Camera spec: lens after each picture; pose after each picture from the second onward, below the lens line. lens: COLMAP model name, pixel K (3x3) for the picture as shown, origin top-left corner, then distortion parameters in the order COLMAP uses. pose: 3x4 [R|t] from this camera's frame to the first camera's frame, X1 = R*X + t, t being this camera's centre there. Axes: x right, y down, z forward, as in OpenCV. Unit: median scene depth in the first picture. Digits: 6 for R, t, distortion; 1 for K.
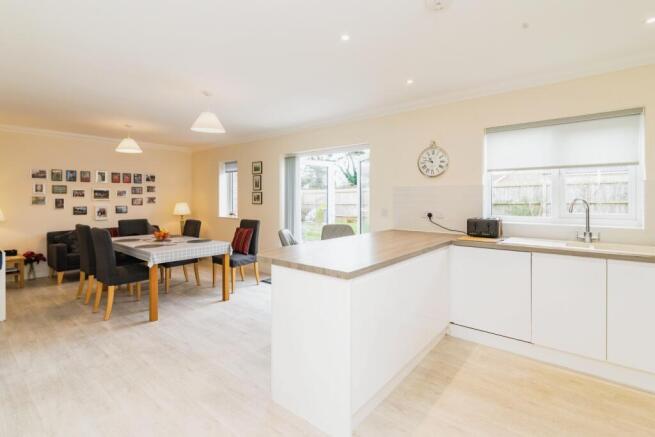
lens RADIAL K [[307.2, 0, 342.0], [0, 307.2, 204.0], [0, 0, 1]] dist [-0.002442, -0.000765]
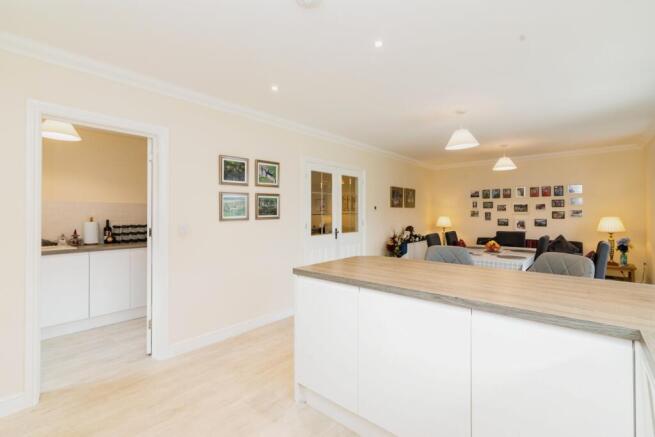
lens RADIAL K [[307.2, 0, 321.7], [0, 307.2, 212.3], [0, 0, 1]] dist [-0.002442, -0.000765]
pose [[-0.049788, -0.002820, -0.998756, 0.370806], [-0.011995, 0.999926, -0.002225, -0.006123], [0.998688, 0.011869, -0.049818, 0.359026]]
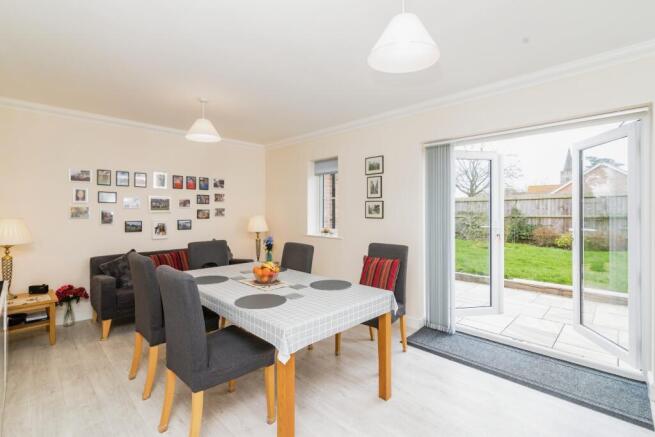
lens RADIAL K [[307.2, 0, 342.6], [0, 307.2, 211.9], [0, 0, 1]] dist [-0.002442, -0.000765]
pose [[0.995397, 0.001555, -0.095820, -0.293701], [-0.002720, 0.999924, -0.012024, -0.005978], [0.095794, 0.012229, 0.995326, 0.326190]]
